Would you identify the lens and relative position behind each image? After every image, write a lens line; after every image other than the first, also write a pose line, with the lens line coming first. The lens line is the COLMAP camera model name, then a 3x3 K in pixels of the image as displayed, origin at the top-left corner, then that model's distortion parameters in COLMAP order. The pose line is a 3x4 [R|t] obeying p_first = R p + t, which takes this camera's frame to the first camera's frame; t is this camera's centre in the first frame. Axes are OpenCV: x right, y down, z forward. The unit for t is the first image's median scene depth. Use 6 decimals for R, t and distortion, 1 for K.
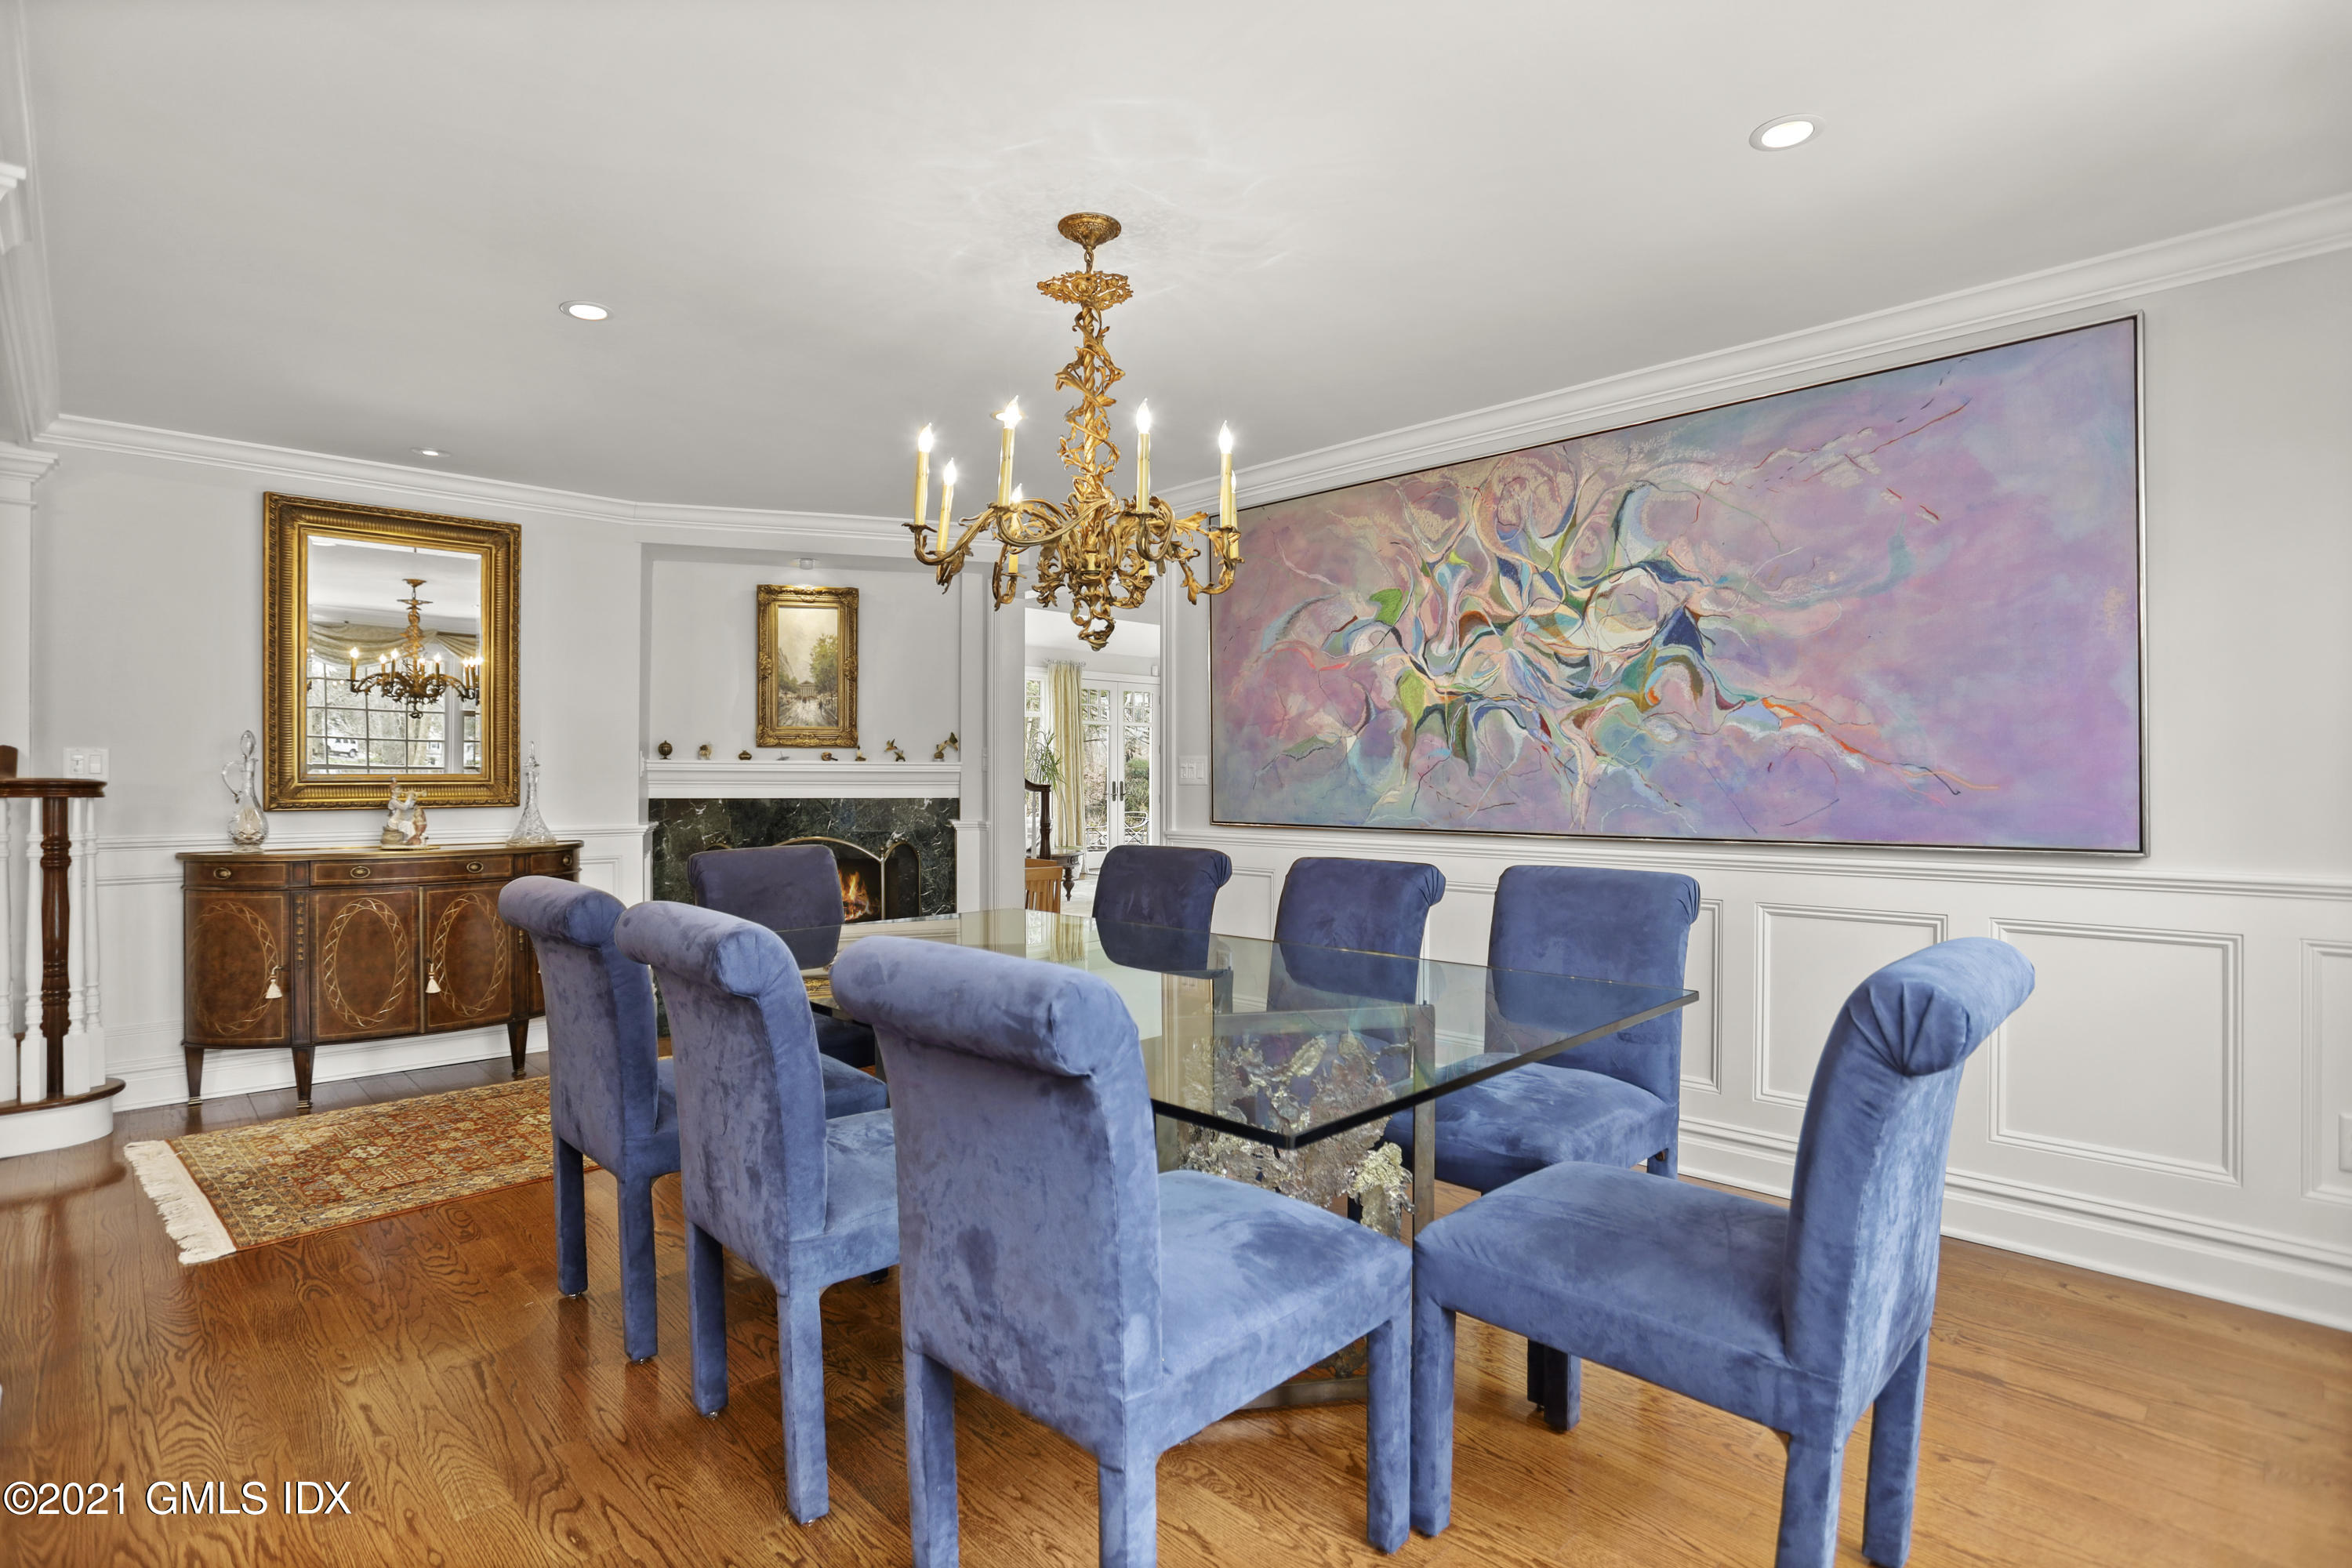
lens RADIAL K [[1161.4, 0, 1188.3], [0, 1161.4, 762.7], [0, 0, 1]] dist [-0.042710, 0.016445]
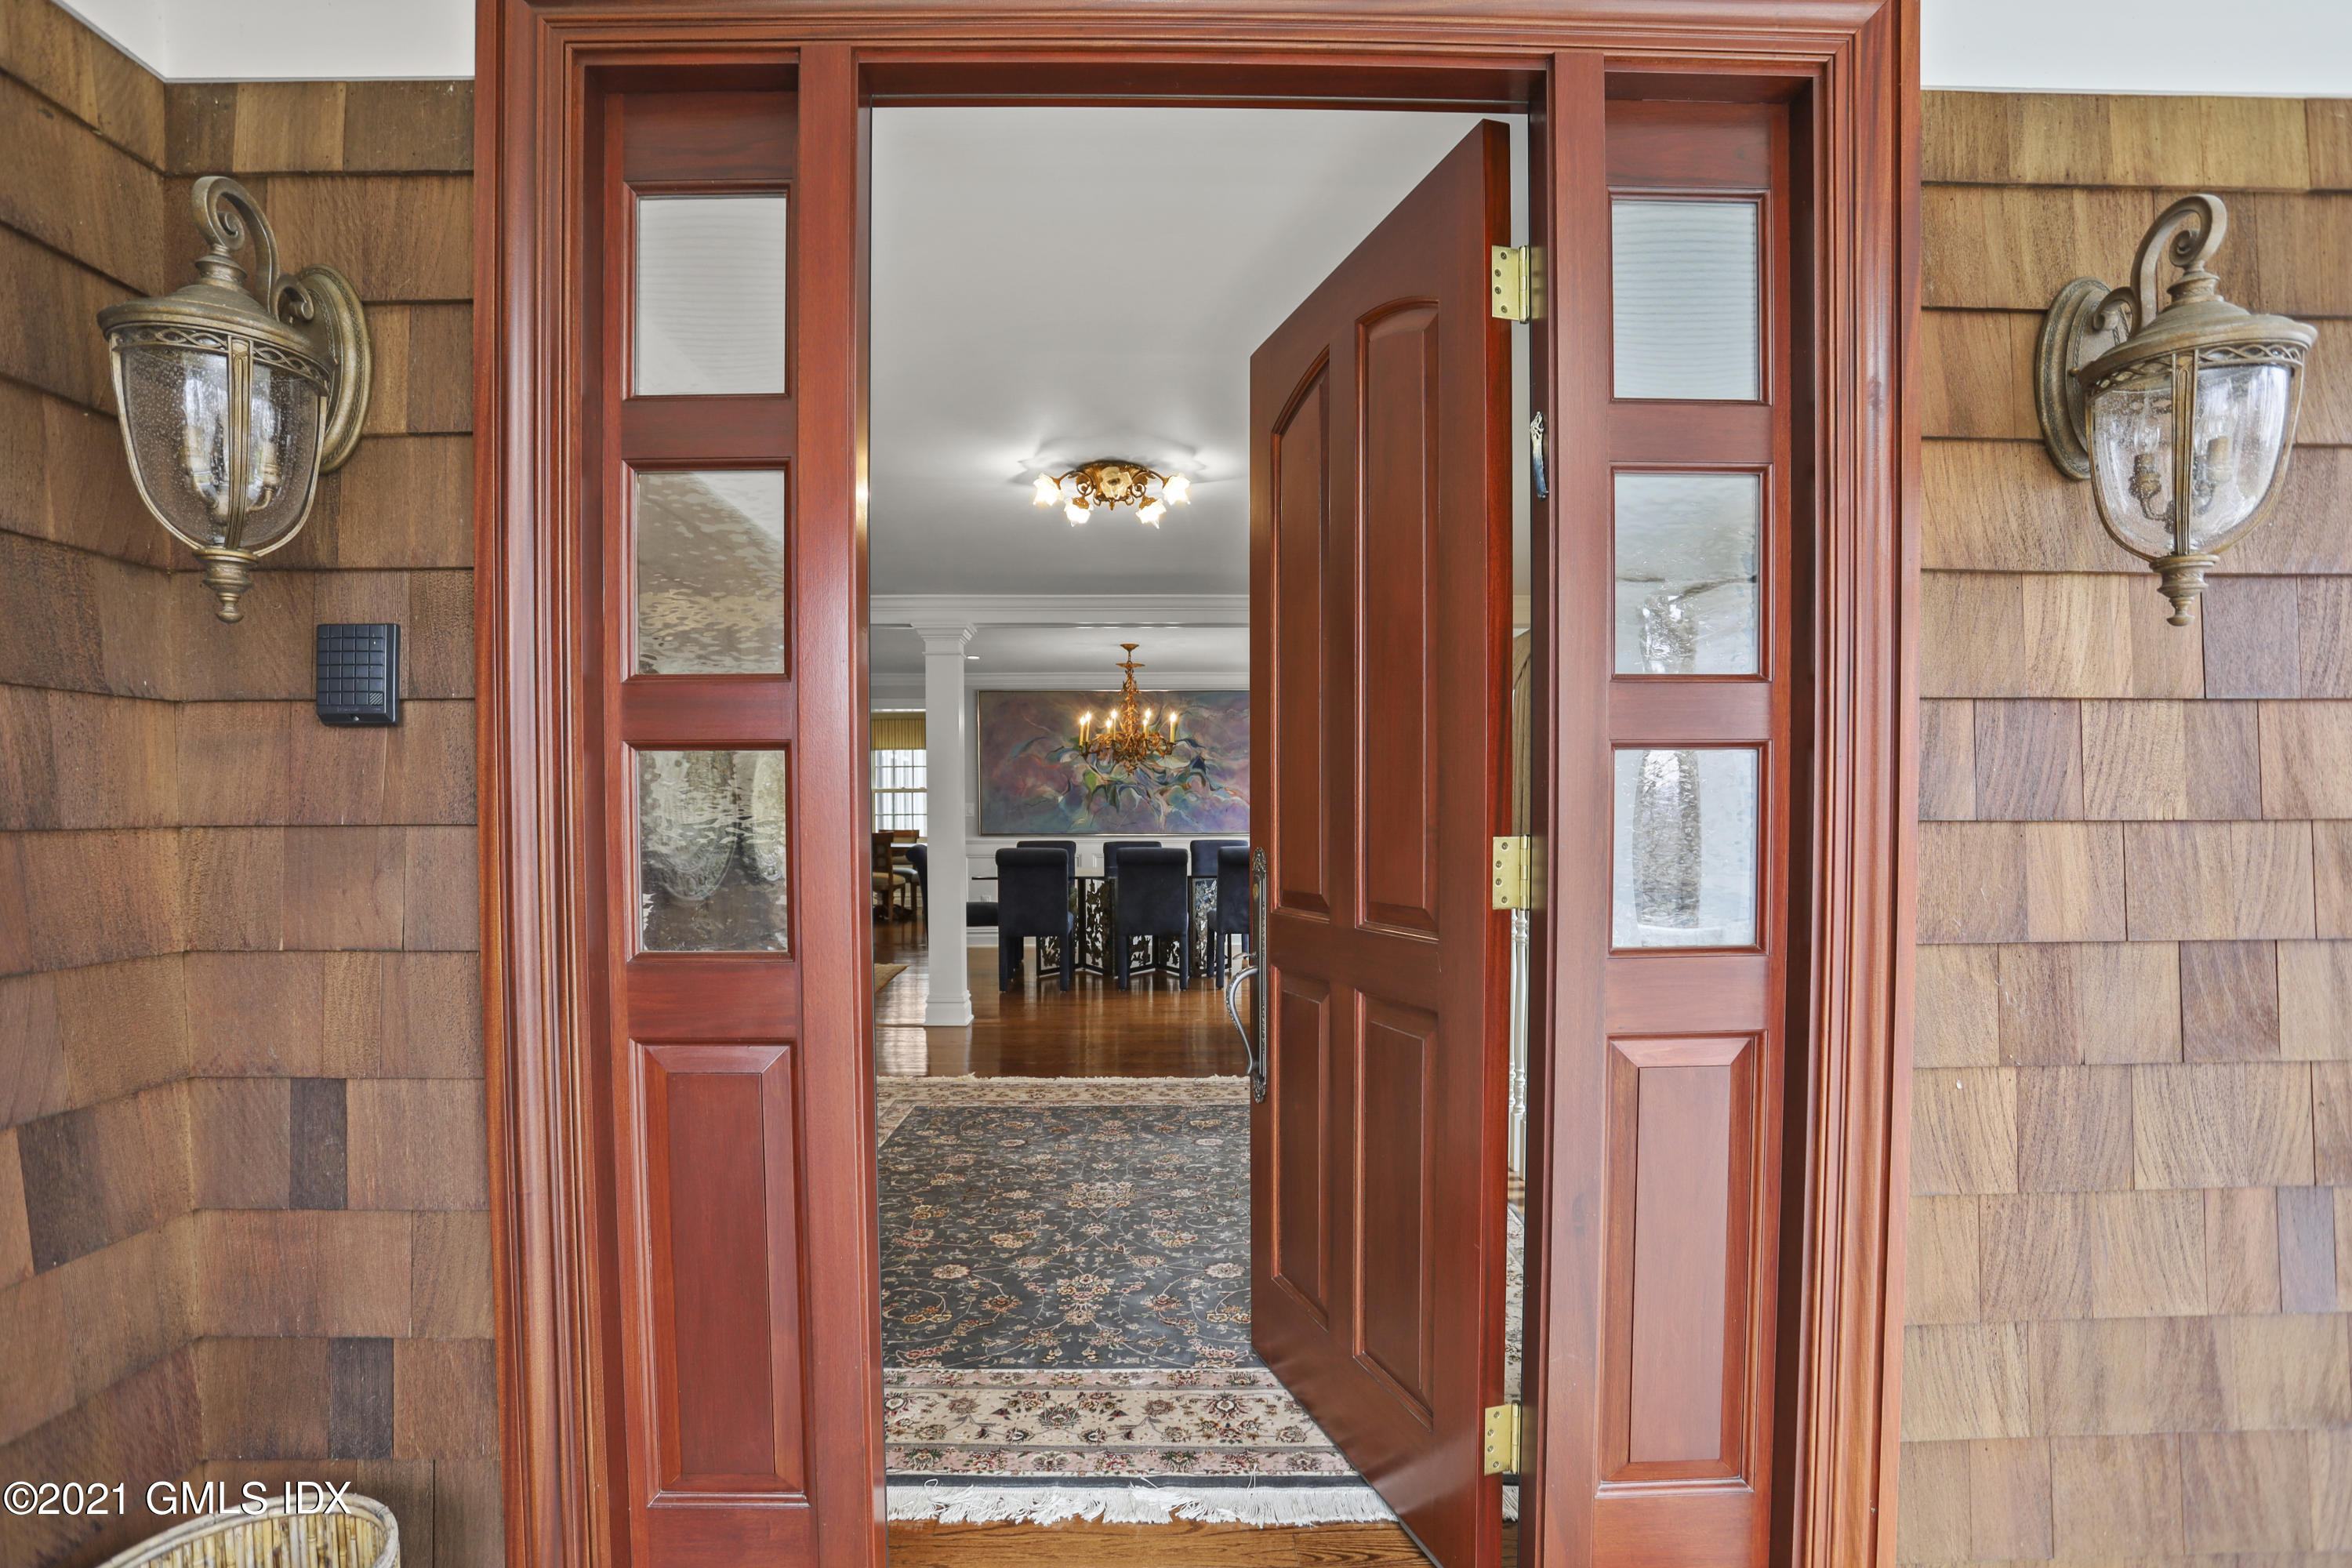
lens RADIAL K [[1161.4, 0, 1168.3], [0, 1161.4, 794.9], [0, 0, 1]] dist [-0.042710, 0.016445]
pose [[0.691628, 0.001863, 0.722251, -1.550083], [-0.007637, 0.999960, 0.004733, -0.041845], [-0.722213, -0.008789, 0.691614, -0.880181]]
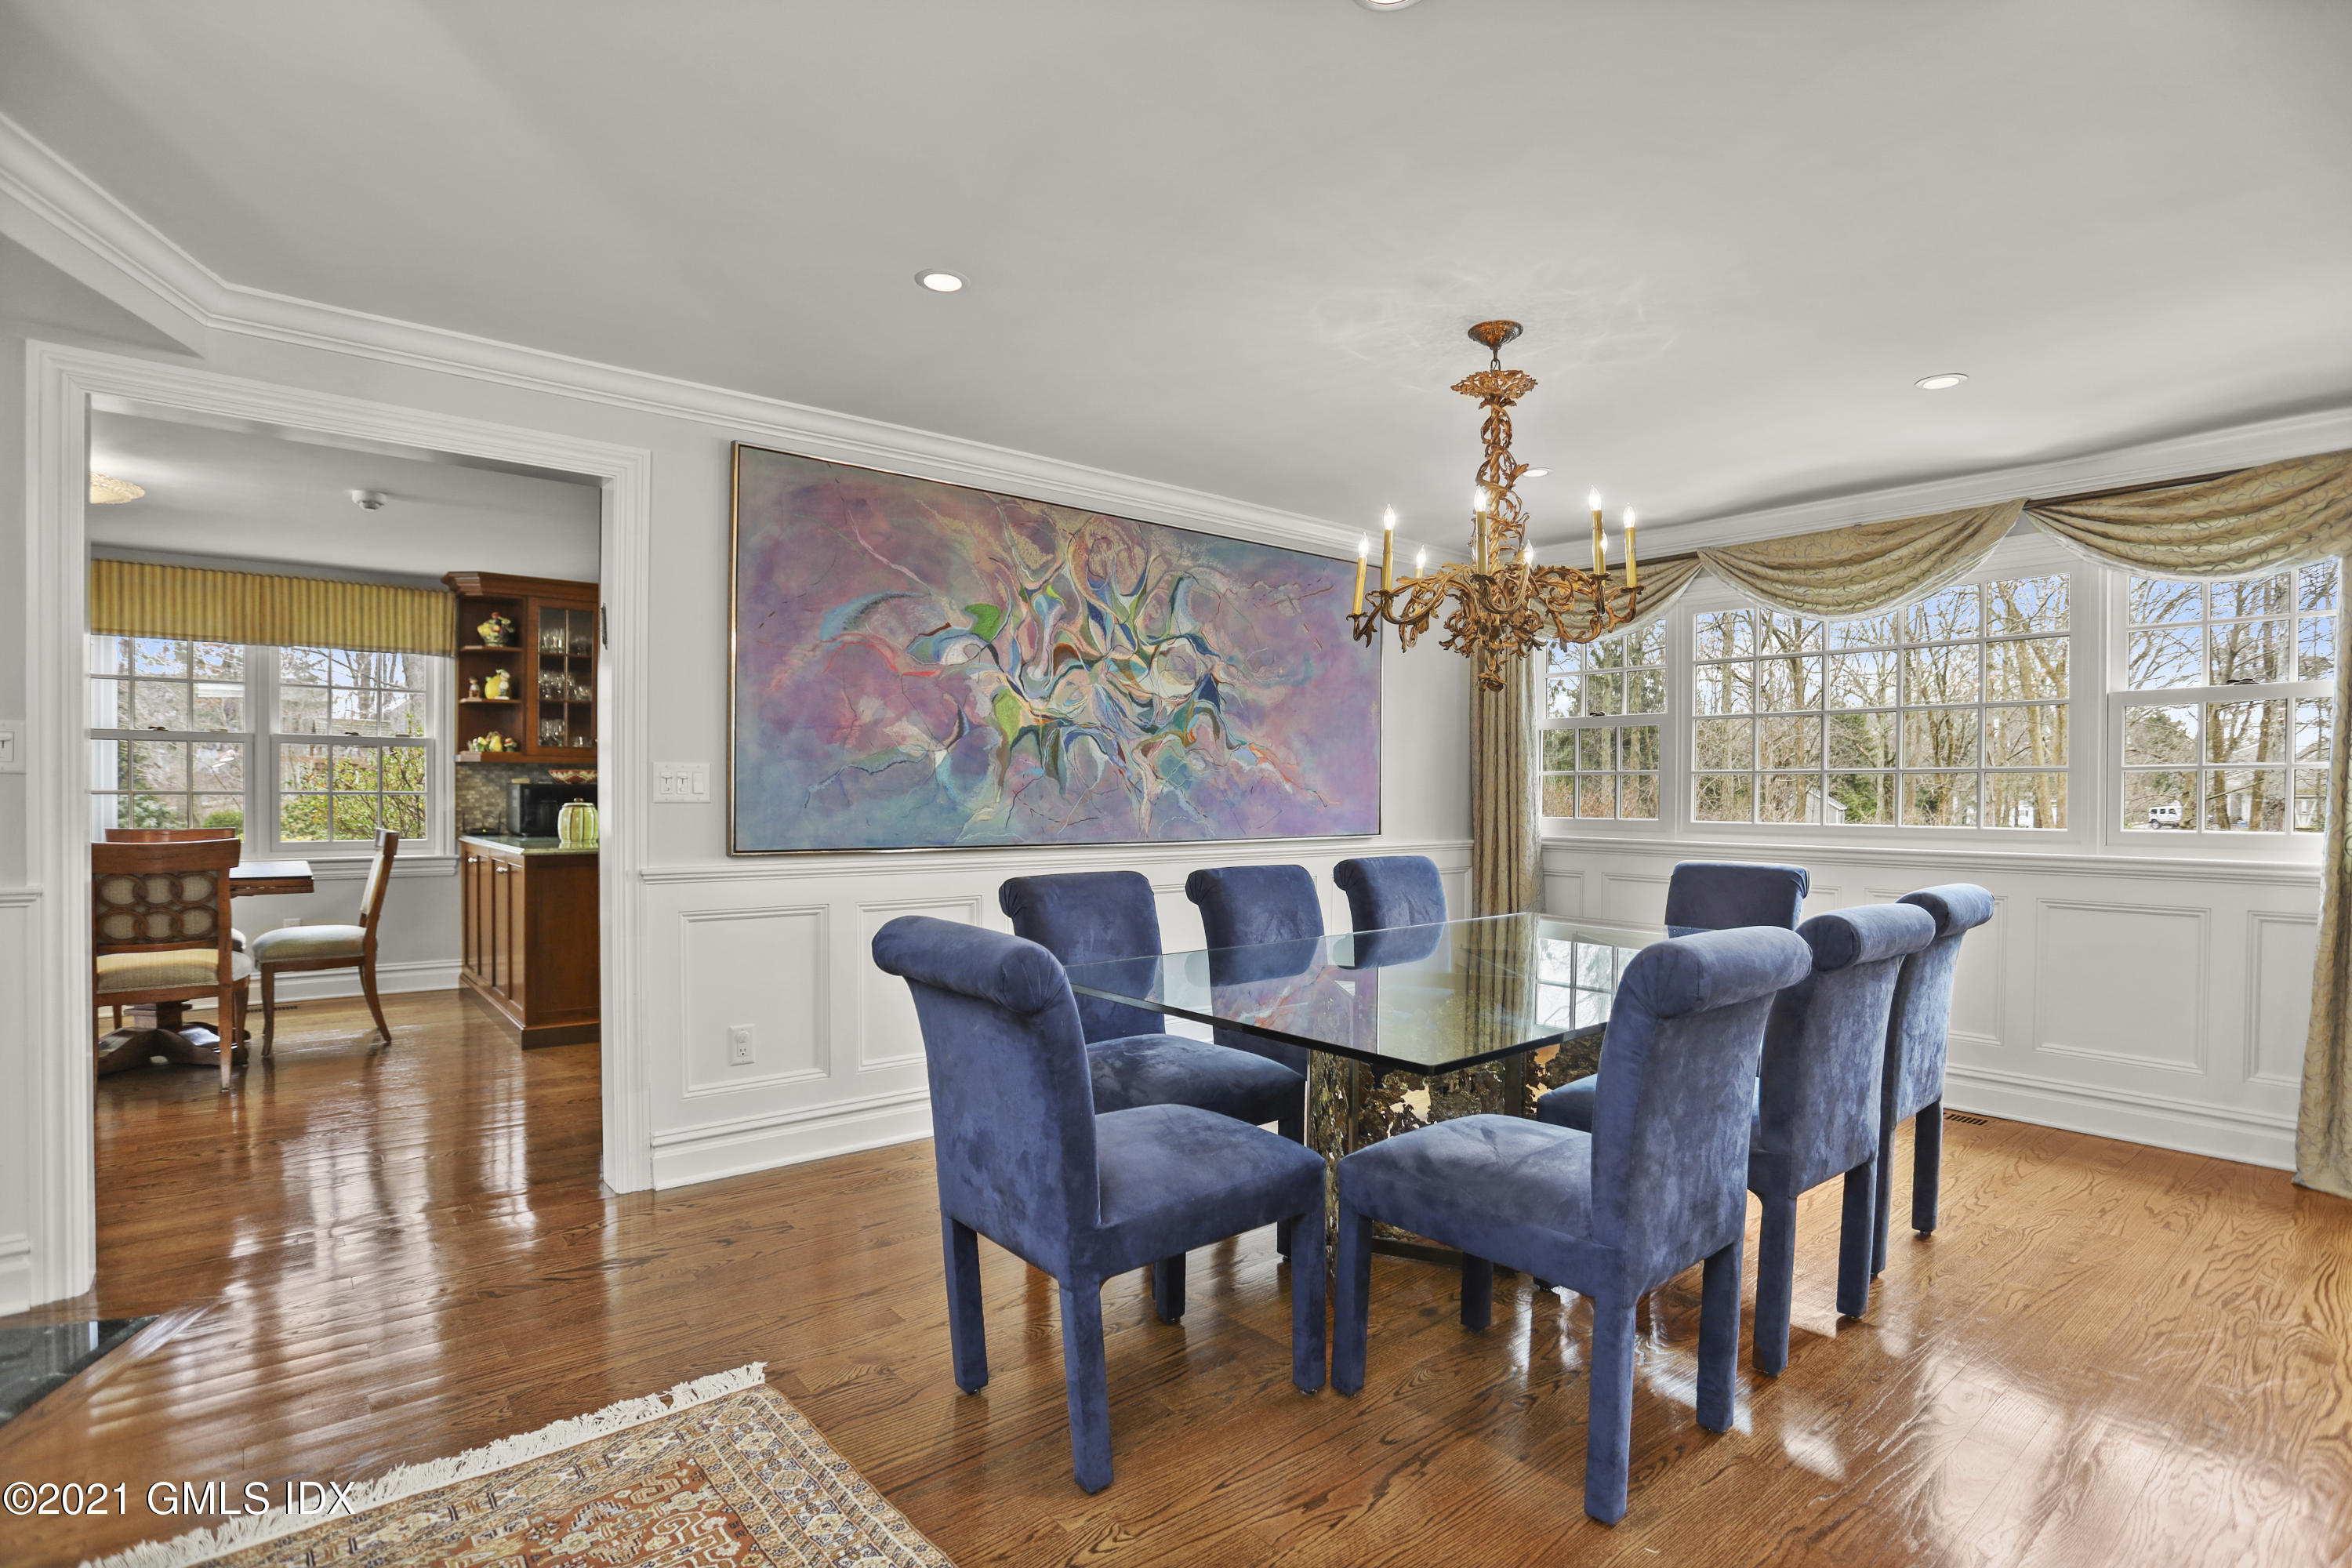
lens RADIAL K [[1161.4, 0, 1177.8], [0, 1161.4, 787.7], [0, 0, 1]] dist [-0.042710, 0.016445]
pose [[0.104755, 0.001779, 0.994497, -0.833625], [-0.024906, 0.999689, 0.000836, 0.001855], [-0.994186, -0.024857, 0.104766, 0.768397]]
